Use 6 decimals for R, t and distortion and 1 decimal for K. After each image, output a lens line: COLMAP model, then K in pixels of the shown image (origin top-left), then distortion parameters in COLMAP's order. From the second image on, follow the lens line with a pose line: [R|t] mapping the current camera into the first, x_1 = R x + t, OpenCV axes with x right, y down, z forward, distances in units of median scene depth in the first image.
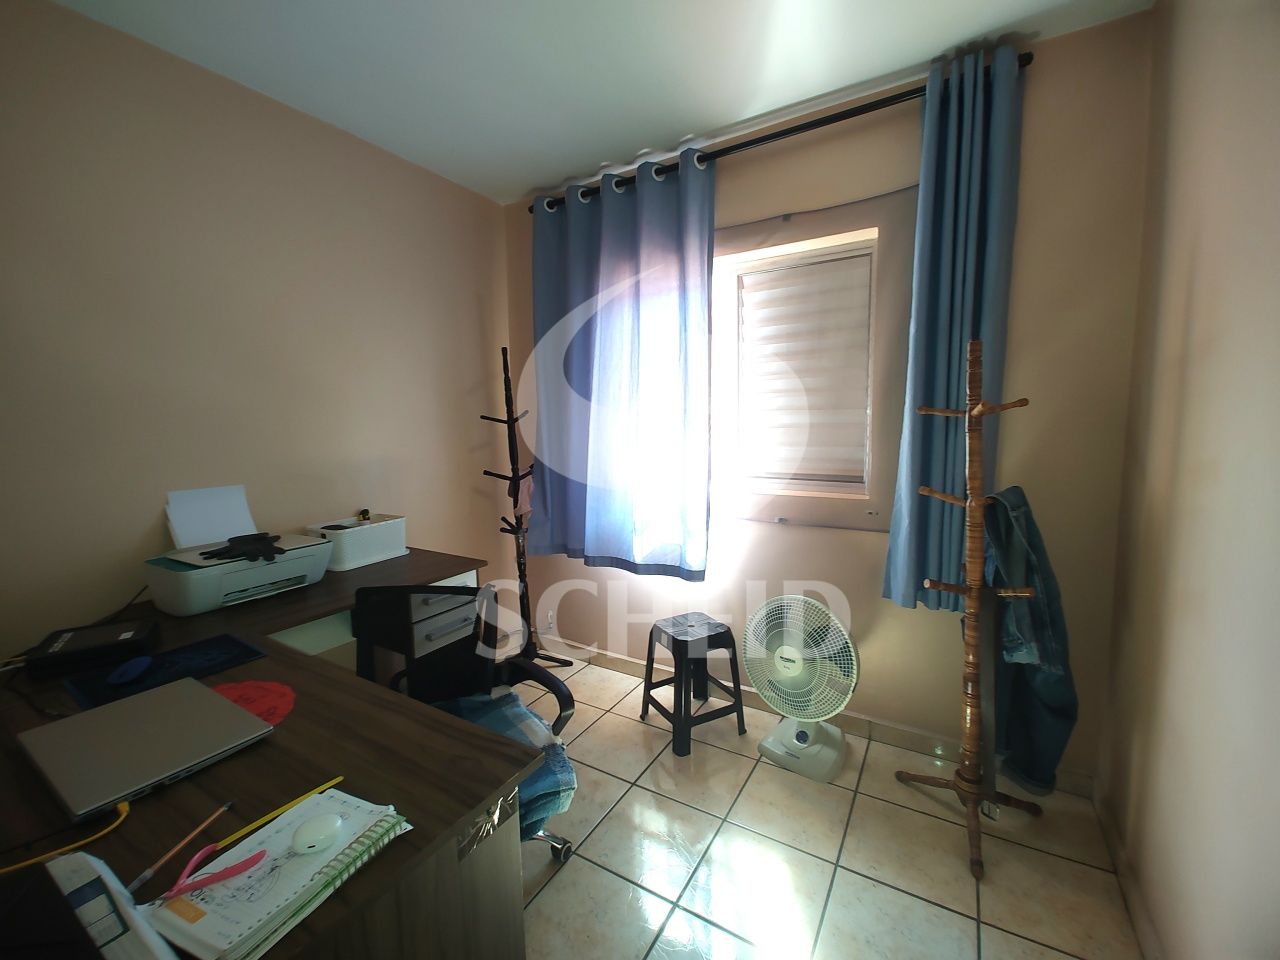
lens RADIAL K [[526.4, 0, 640.9], [0, 526.4, 477.8], [0, 0, 1]] dist [0.002217, -0.007688]
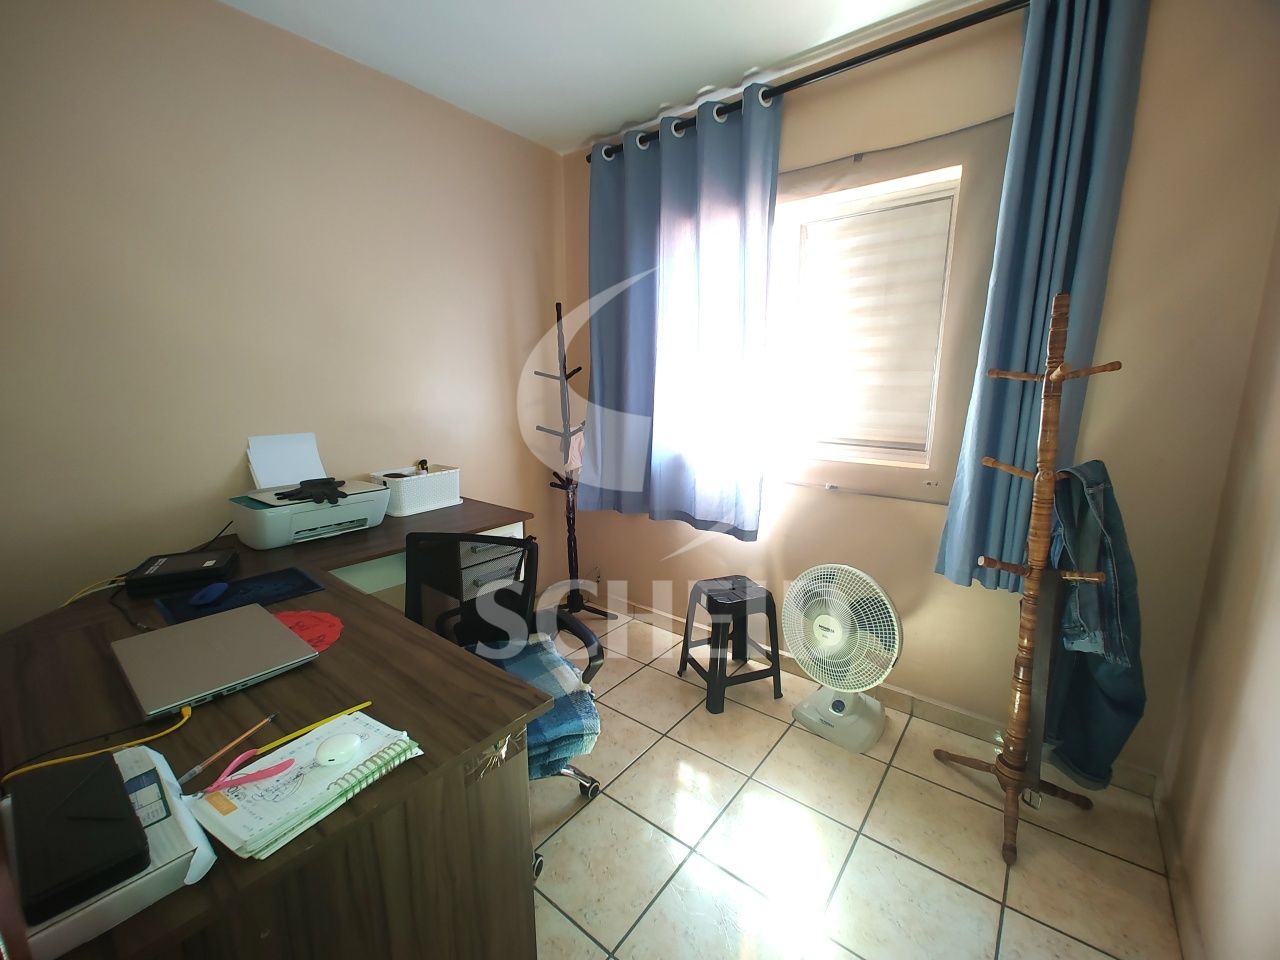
lens RADIAL K [[525.7, 0, 640.0], [0, 525.7, 480.0], [0, 0, 1]] dist [-0.001789, -0.006528]
pose [[0.991564, 0.041636, -0.122751, 0.048662], [-0.031780, 0.996192, 0.081189, 0.001426], [0.125664, -0.076603, 0.989111, 0.013109]]
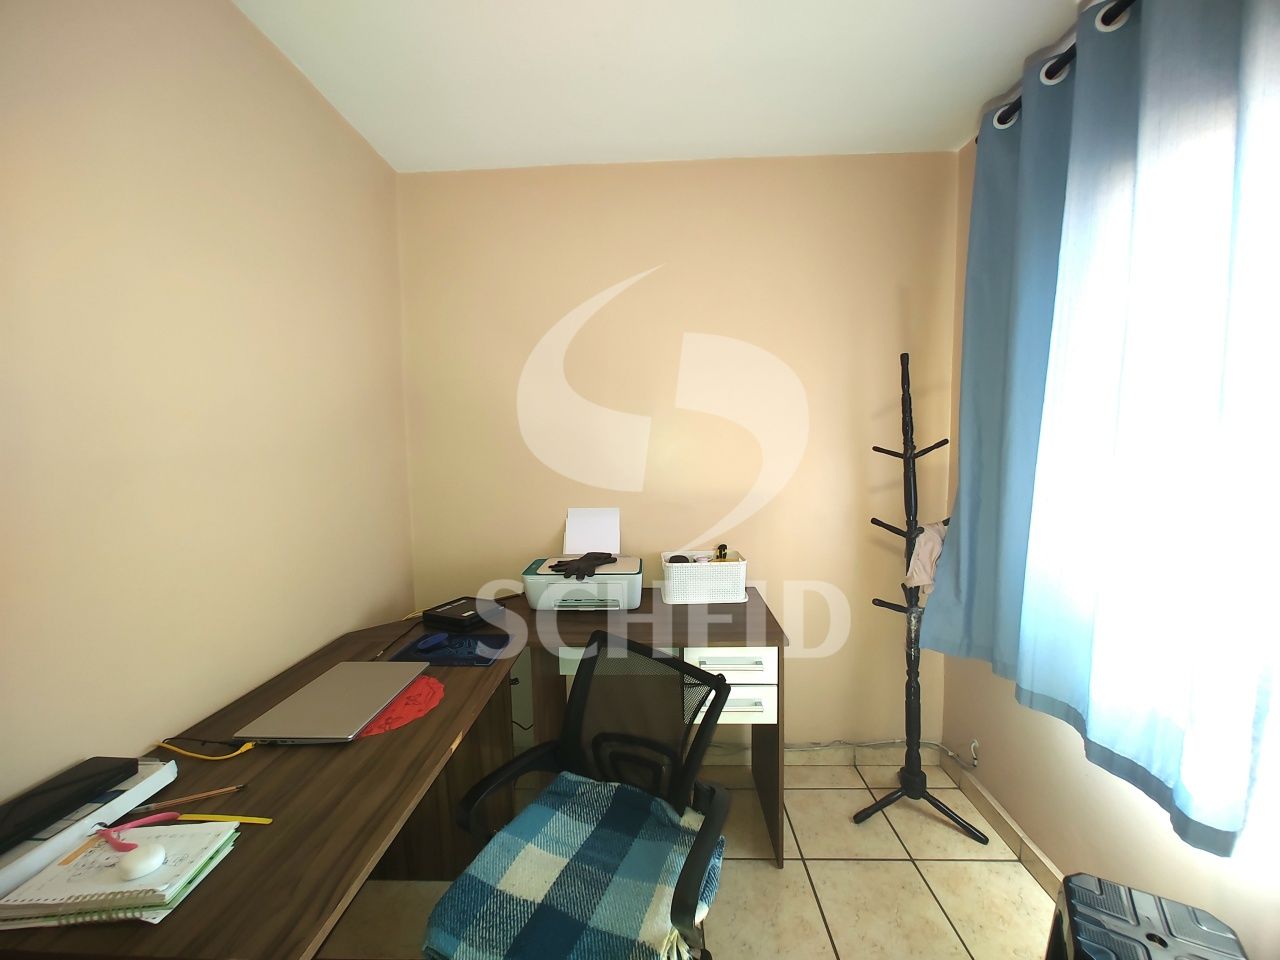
lens RADIAL K [[526.7, 0, 642.8], [0, 526.7, 484.1], [0, 0, 1]] dist [-0.000794, 0.000043]
pose [[0.490068, 0.071204, -0.868771, 0.309524], [-0.089380, 0.995510, 0.031172, -0.089475], [0.867090, 0.062374, 0.494232, 0.514856]]
